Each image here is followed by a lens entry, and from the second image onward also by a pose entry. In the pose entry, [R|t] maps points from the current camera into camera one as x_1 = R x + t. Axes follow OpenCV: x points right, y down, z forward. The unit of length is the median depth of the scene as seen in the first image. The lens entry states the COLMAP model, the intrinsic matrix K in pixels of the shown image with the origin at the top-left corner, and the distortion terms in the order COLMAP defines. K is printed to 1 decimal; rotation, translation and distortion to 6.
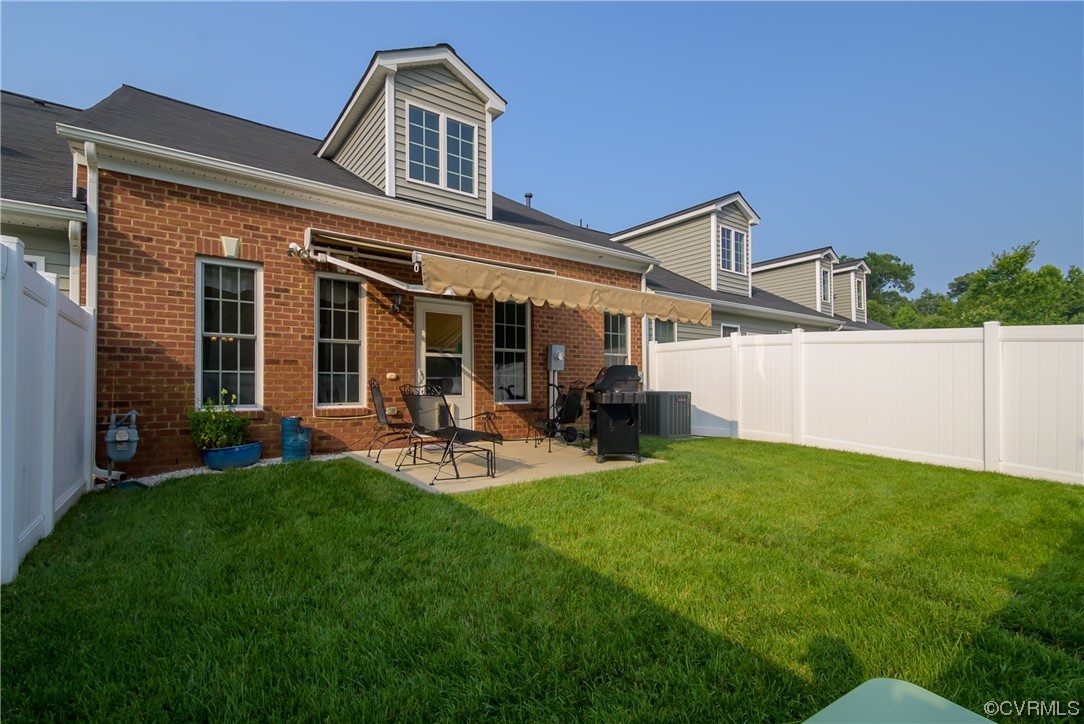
lens RADIAL K [[492.3, 0, 540.6], [0, 492.3, 380.1], [0, 0, 1]] dist [0.001089, 0.000054]
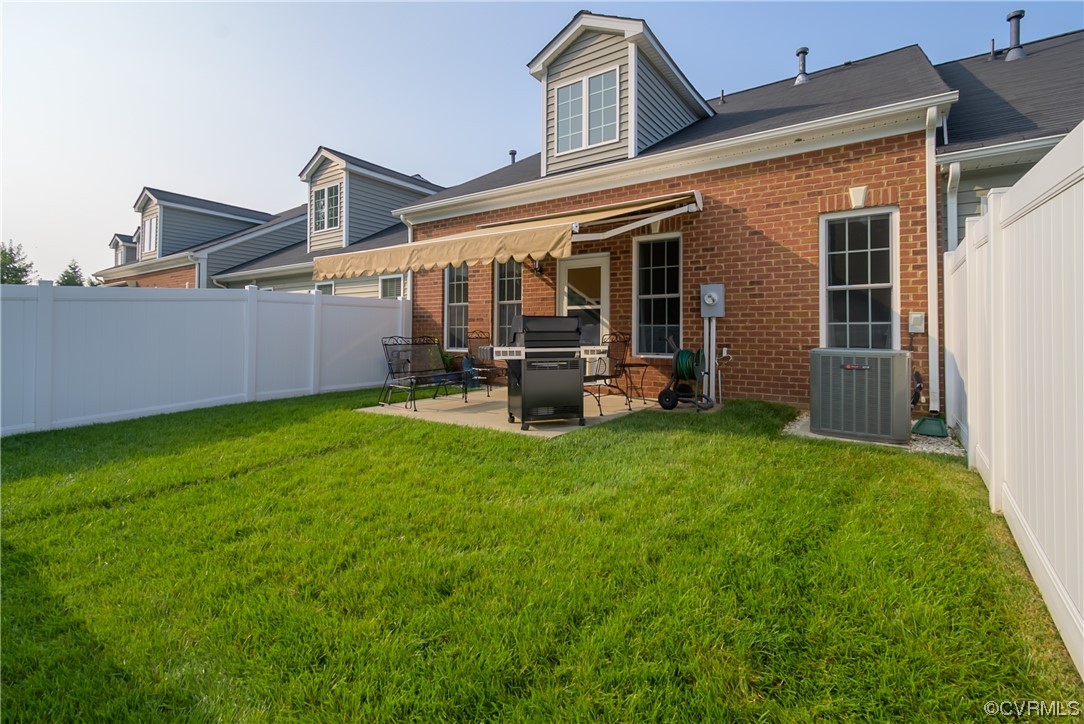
lens RADIAL K [[501.8, 0, 541.1], [0, 501.8, 332.2], [0, 0, 1]] dist [0.000659, -0.000048]
pose [[0.321923, -0.005726, -0.946749, 0.753143], [0.005299, 0.999977, -0.004246, 0.005910], [0.946751, -0.003649, 0.321946, 0.545065]]
